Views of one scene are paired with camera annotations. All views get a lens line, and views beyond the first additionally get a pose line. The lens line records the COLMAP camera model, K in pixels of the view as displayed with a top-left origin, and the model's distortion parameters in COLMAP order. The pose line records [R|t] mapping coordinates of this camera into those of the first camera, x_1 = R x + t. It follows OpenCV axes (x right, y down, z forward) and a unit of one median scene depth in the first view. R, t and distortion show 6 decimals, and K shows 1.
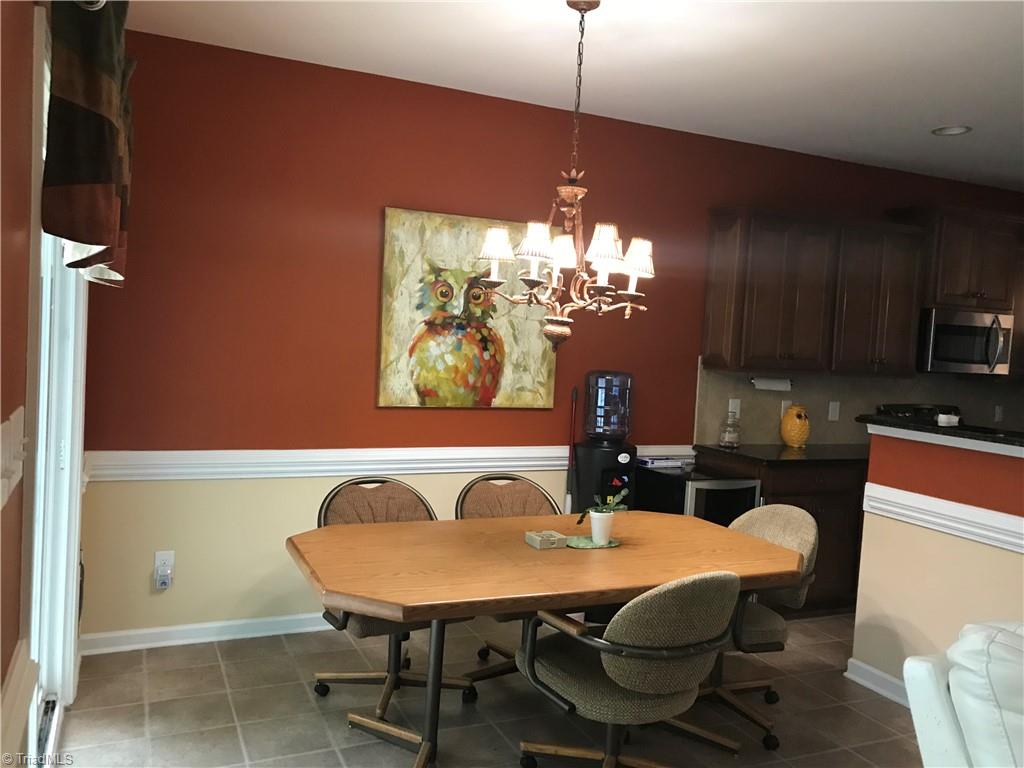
lens RADIAL K [[830.1, 0, 502.0], [0, 830.1, 384.1], [0, 0, 1]] dist [0.051728, -0.067945]
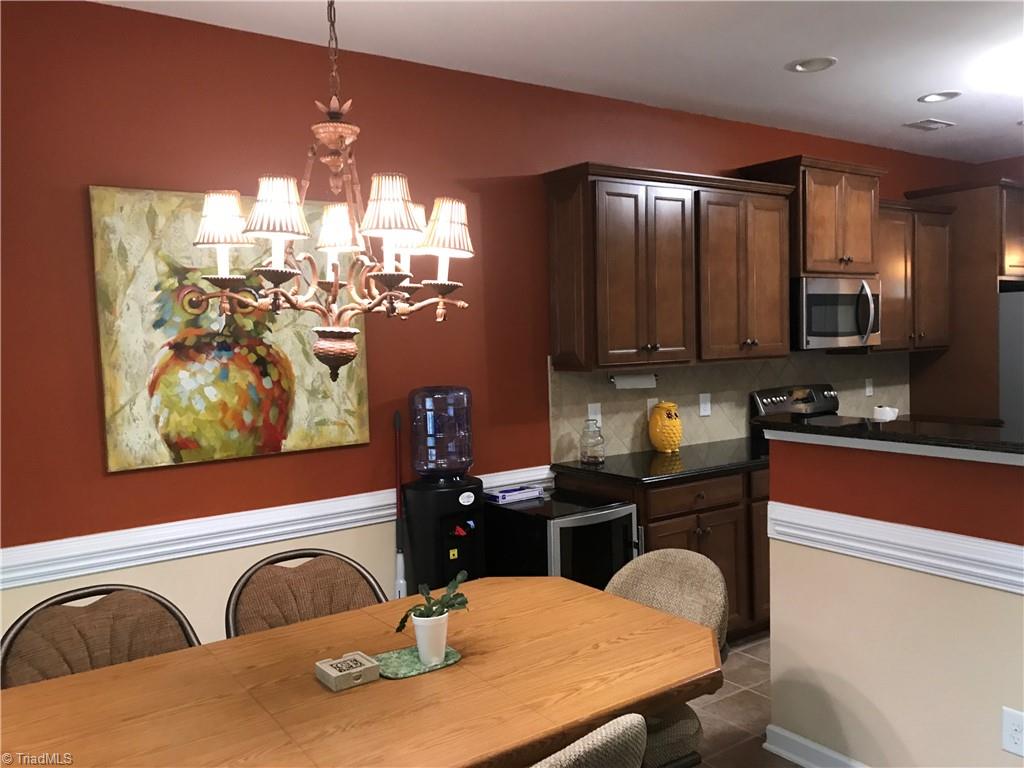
lens RADIAL K [[830.1, 0, 507.7], [0, 830.1, 375.6], [0, 0, 1]] dist [0.051728, -0.067945]
pose [[0.978983, -0.092224, 0.181898, 0.058598], [0.093587, 0.995610, 0.001091, -0.023003], [-0.181200, 0.015955, 0.983317, 0.251211]]
